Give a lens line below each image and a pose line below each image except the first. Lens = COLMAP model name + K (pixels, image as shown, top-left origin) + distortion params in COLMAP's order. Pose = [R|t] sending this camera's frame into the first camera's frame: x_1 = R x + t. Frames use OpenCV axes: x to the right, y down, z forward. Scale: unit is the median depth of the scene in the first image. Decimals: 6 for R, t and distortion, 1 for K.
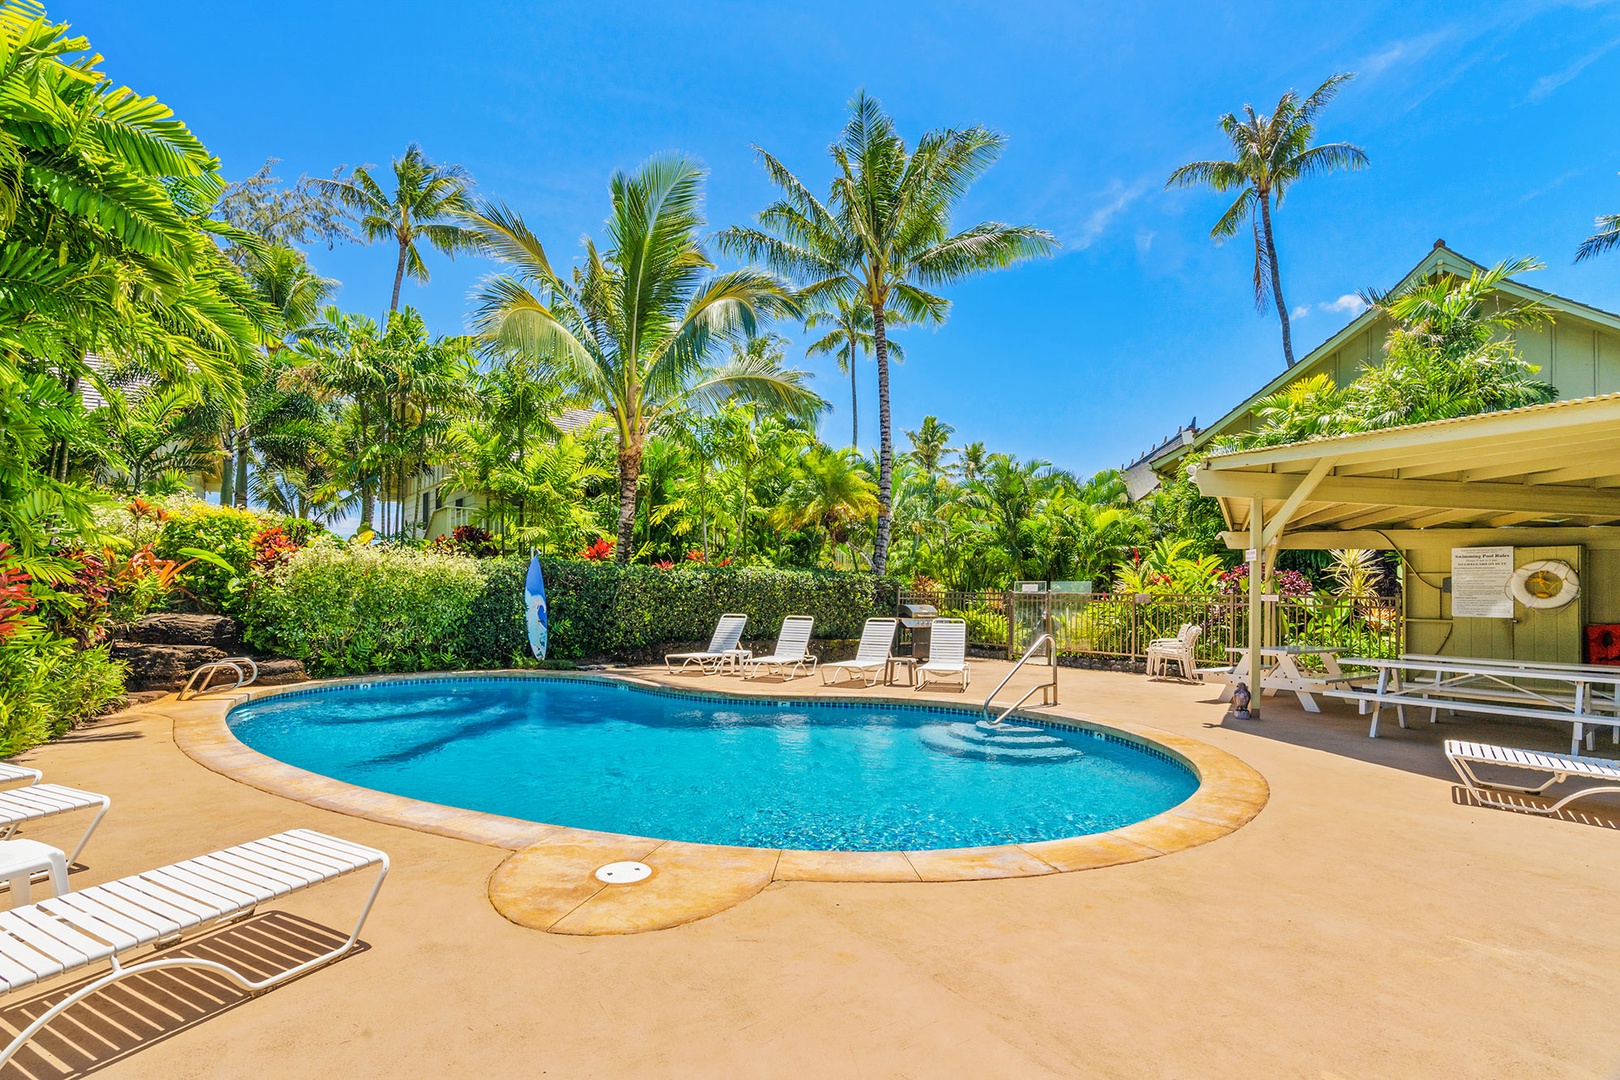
lens RADIAL K [[757.4, 0, 810.0], [0, 757.4, 540.0], [0, 0, 1]] dist [-0.001348, 0.000057]
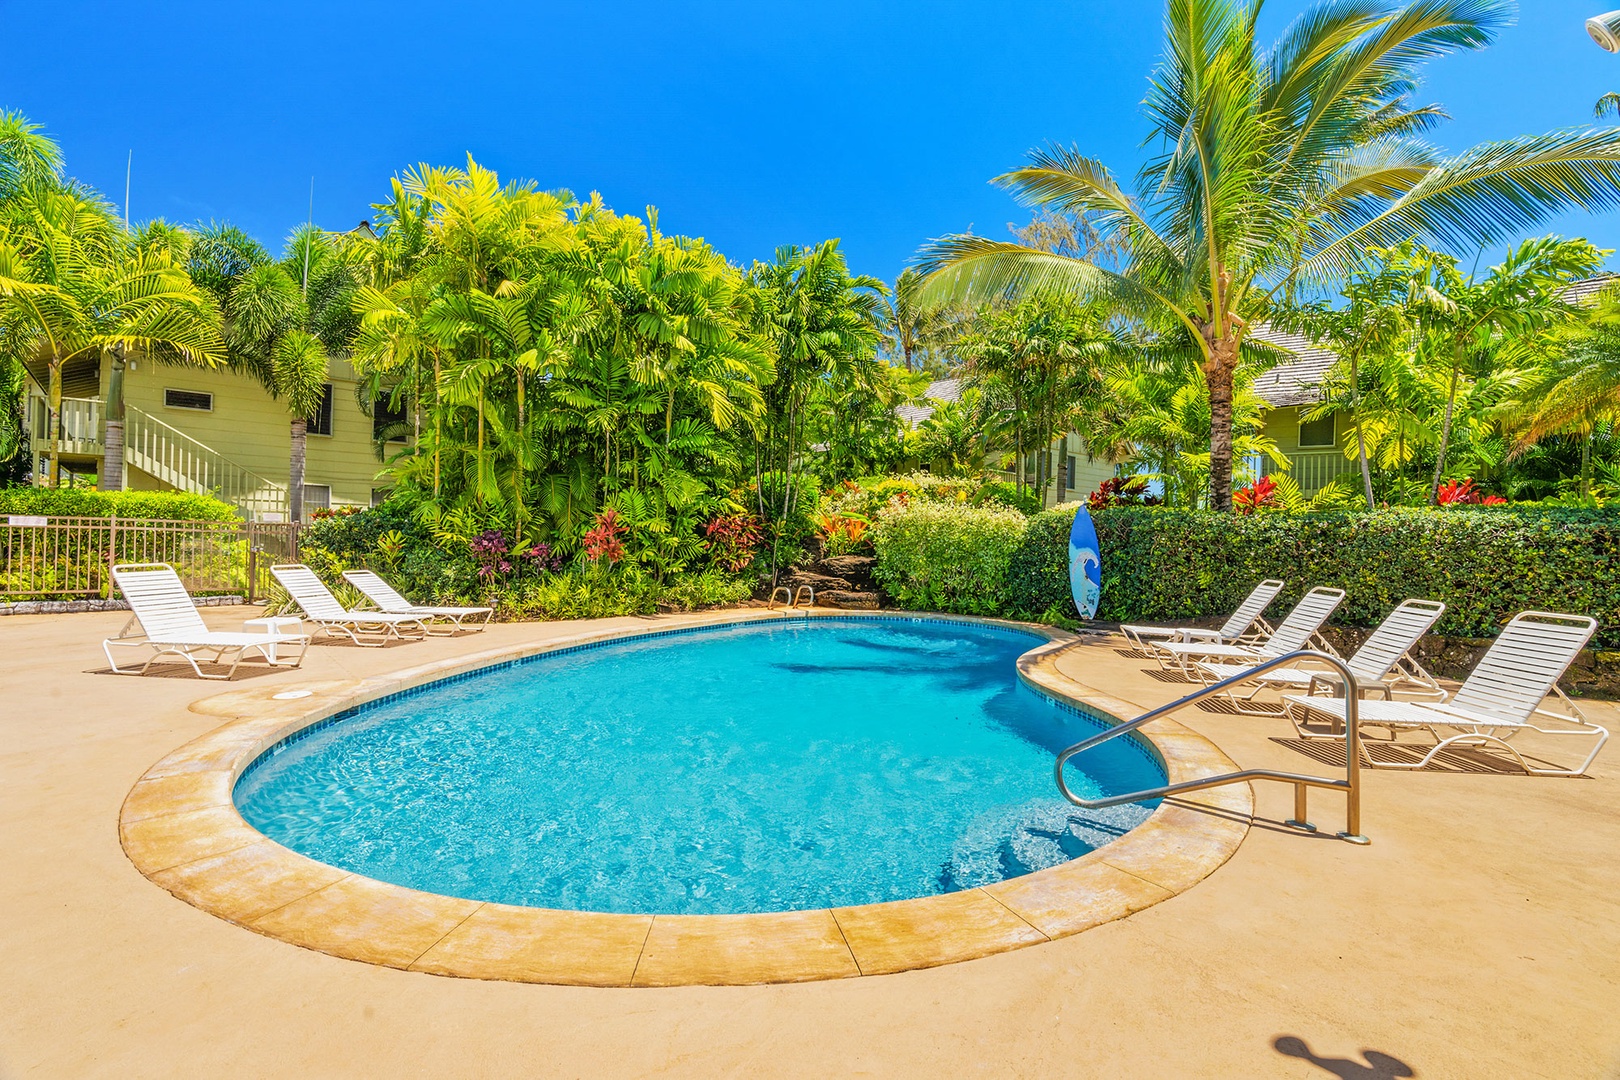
lens RADIAL K [[757.4, 0, 810.0], [0, 757.4, 540.0], [0, 0, 1]] dist [-0.001348, 0.000057]
pose [[0.221142, 0.003393, -0.975236, 0.492969], [0.051921, 0.998535, 0.015248, 0.034745], [0.973858, -0.054008, 0.220642, 0.522135]]
